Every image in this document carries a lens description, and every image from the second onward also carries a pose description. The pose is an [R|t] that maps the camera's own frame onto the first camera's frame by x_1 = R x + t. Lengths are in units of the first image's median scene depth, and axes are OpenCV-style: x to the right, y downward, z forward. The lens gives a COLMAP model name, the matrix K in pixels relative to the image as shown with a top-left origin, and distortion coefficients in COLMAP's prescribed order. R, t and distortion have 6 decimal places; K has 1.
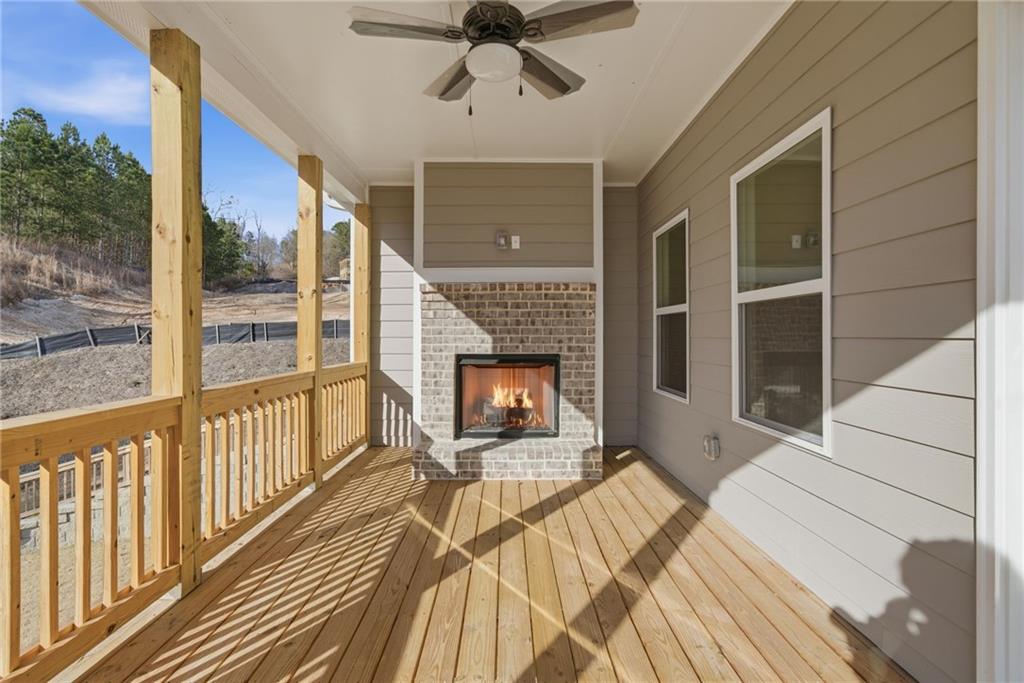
lens RADIAL K [[463.3, 0, 516.2], [0, 463.3, 341.6], [0, 0, 1]] dist [-0.025822, 0.021313]
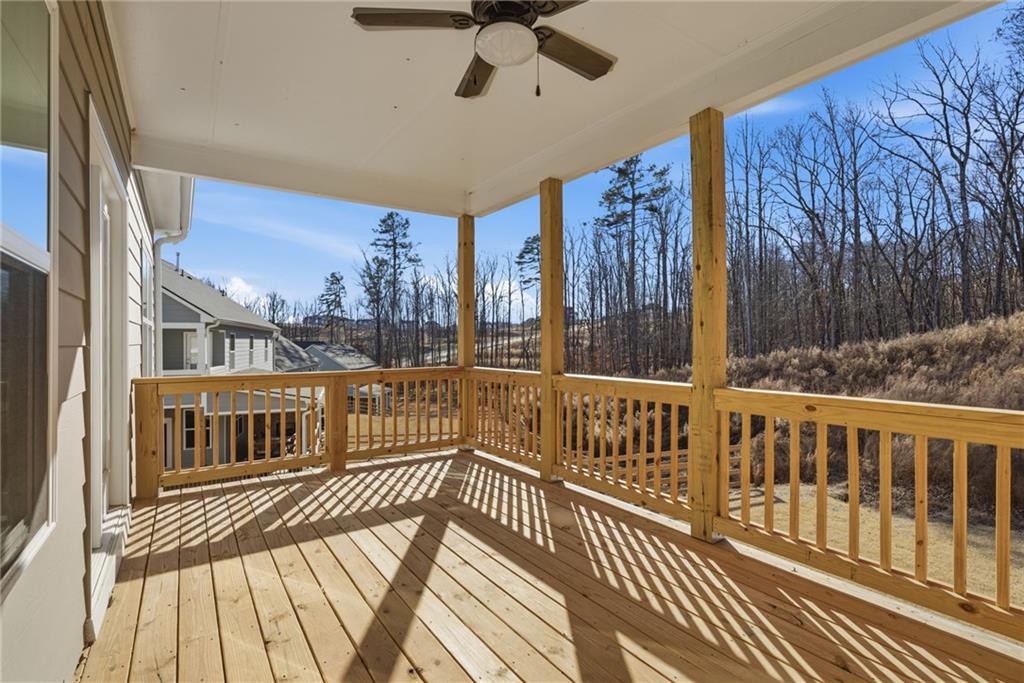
lens RADIAL K [[463.3, 0, 516.2], [0, 463.3, 341.6], [0, 0, 1]] dist [-0.025822, 0.021313]
pose [[-0.821643, -0.004978, -0.569980, 0.446976], [-0.009742, 0.999938, 0.005310, -0.014014], [0.569918, 0.009916, -0.821641, 1.720881]]
